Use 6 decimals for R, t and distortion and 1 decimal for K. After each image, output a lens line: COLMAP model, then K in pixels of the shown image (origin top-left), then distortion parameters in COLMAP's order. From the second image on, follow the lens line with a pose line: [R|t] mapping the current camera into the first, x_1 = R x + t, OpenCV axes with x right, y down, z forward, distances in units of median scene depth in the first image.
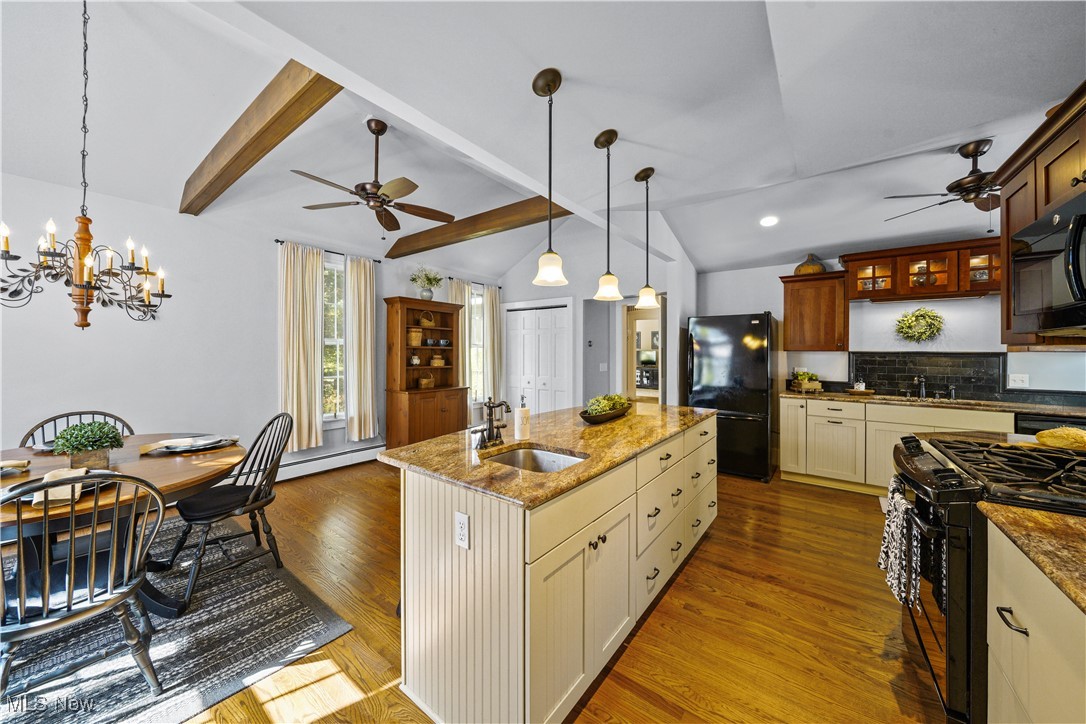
lens RADIAL K [[383.3, 0, 537.6], [0, 383.3, 347.5], [0, 0, 1]] dist [-0.005433, 0.000030]
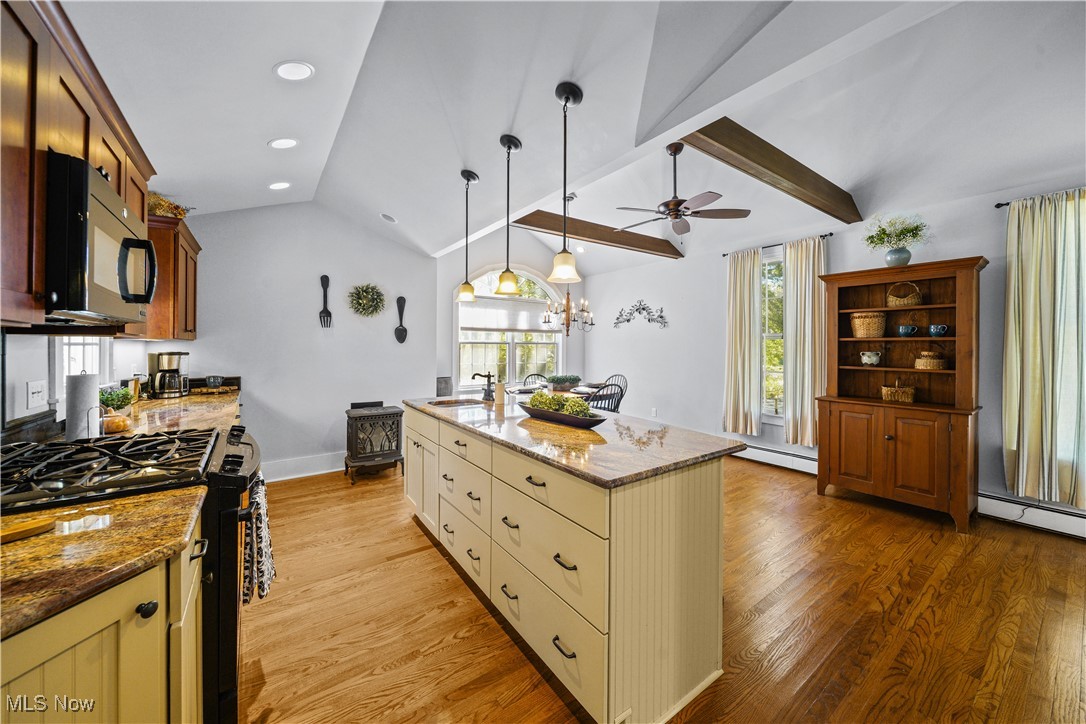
lens RADIAL K [[383.3, 0, 537.6], [0, 383.3, 347.5], [0, 0, 1]] dist [-0.005433, 0.000030]
pose [[-0.291166, 0.002645, -0.956669, 0.666525], [0.011409, 0.999935, -0.000707, 0.010175], [0.956605, -0.011121, -0.291177, 0.790120]]
